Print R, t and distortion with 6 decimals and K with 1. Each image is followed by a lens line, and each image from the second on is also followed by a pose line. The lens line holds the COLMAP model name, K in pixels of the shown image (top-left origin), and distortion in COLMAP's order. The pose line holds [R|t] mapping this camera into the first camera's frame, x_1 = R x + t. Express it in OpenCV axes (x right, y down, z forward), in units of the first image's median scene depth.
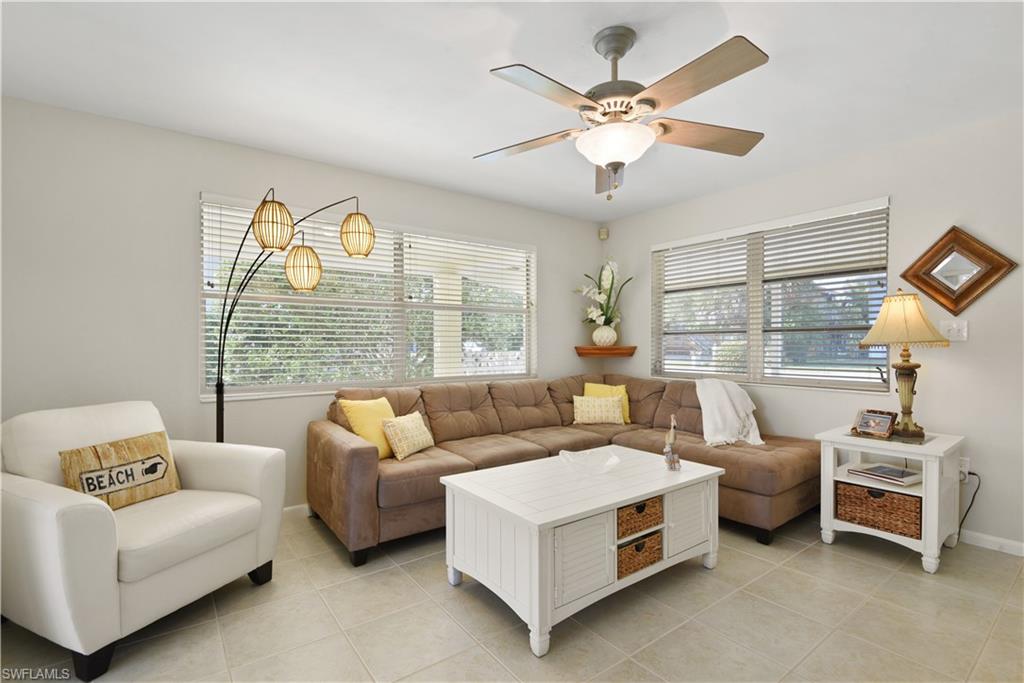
lens RADIAL K [[467.6, 0, 509.5], [0, 467.6, 341.7], [0, 0, 1]] dist [-0.010876, -0.000622]
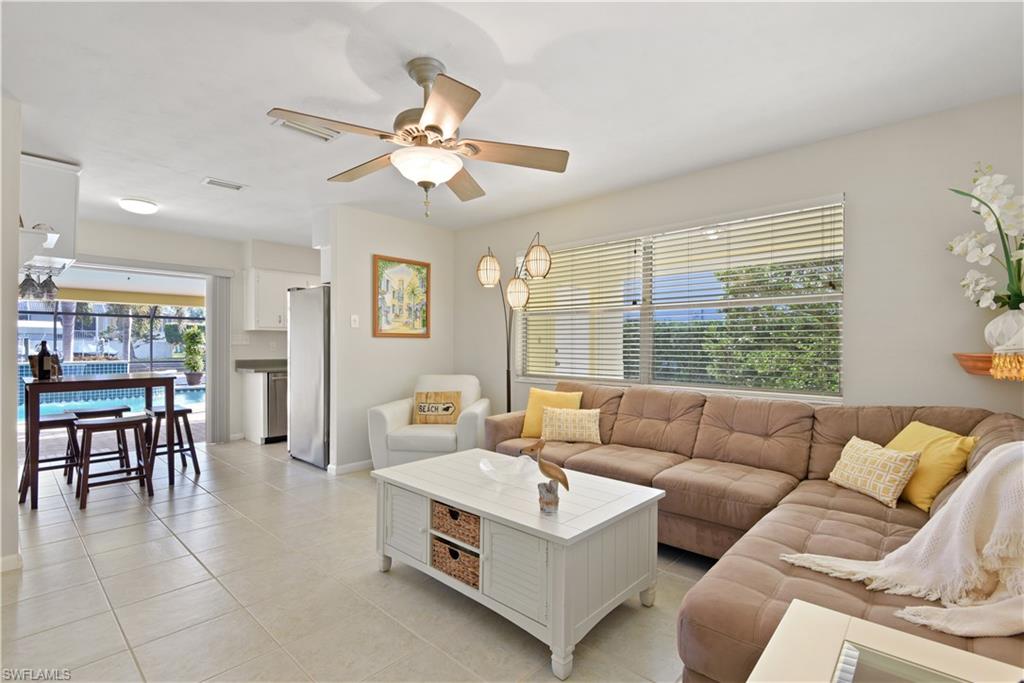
lens RADIAL K [[467.6, 0, 513.5], [0, 467.6, 340.7], [0, 0, 1]] dist [-0.010876, -0.000622]
pose [[0.206800, -0.004387, -0.978373, 0.975008], [-0.004243, 0.999977, -0.005381, -0.000688], [0.978374, 0.005264, 0.206776, 0.709409]]
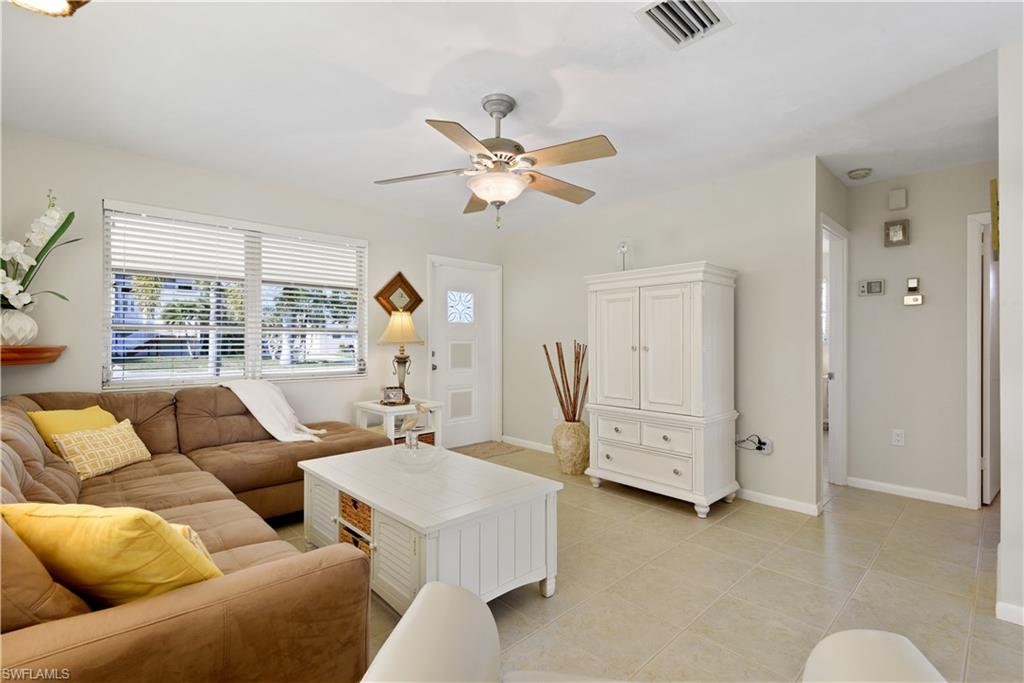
lens RADIAL K [[467.6, 0, 510.9], [0, 467.6, 347.1], [0, 0, 1]] dist [-0.010876, -0.000622]
pose [[-0.134569, -0.002388, 0.990901, -0.752483], [-0.002219, 0.999995, 0.002109, 0.015075], [-0.990902, -0.001915, -0.134574, 0.833422]]
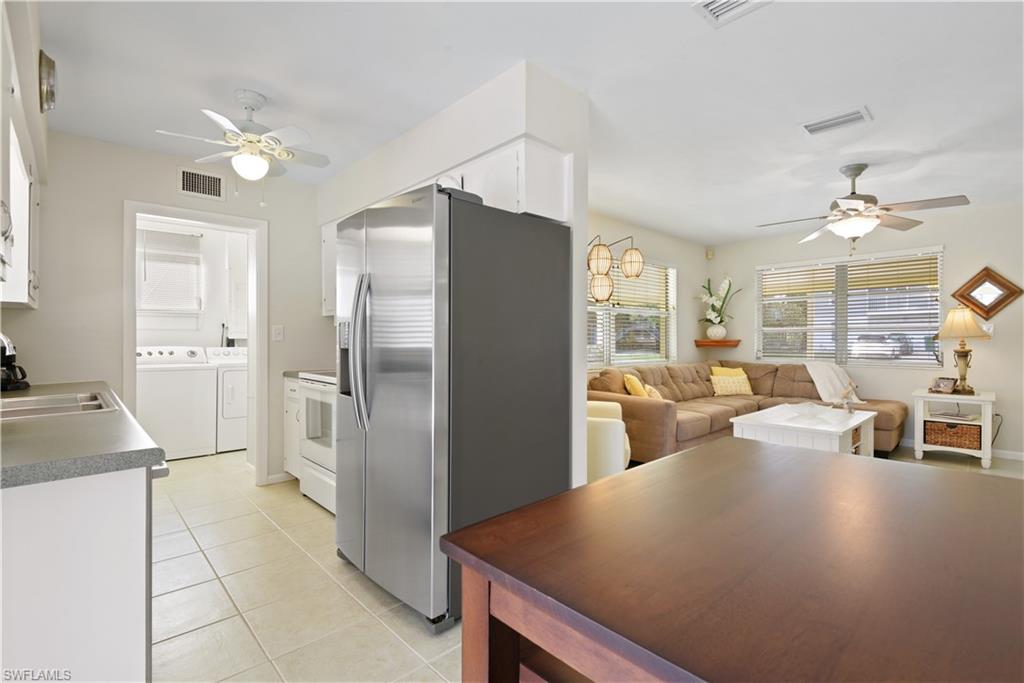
lens RADIAL K [[467.6, 0, 515.6], [0, 467.6, 336.2], [0, 0, 1]] dist [-0.010876, -0.000622]
pose [[0.992901, 0.001810, 0.118926, -0.926129], [-0.001551, 0.999996, -0.002274, 0.006522], [-0.118930, 0.002074, 0.992900, -0.454605]]
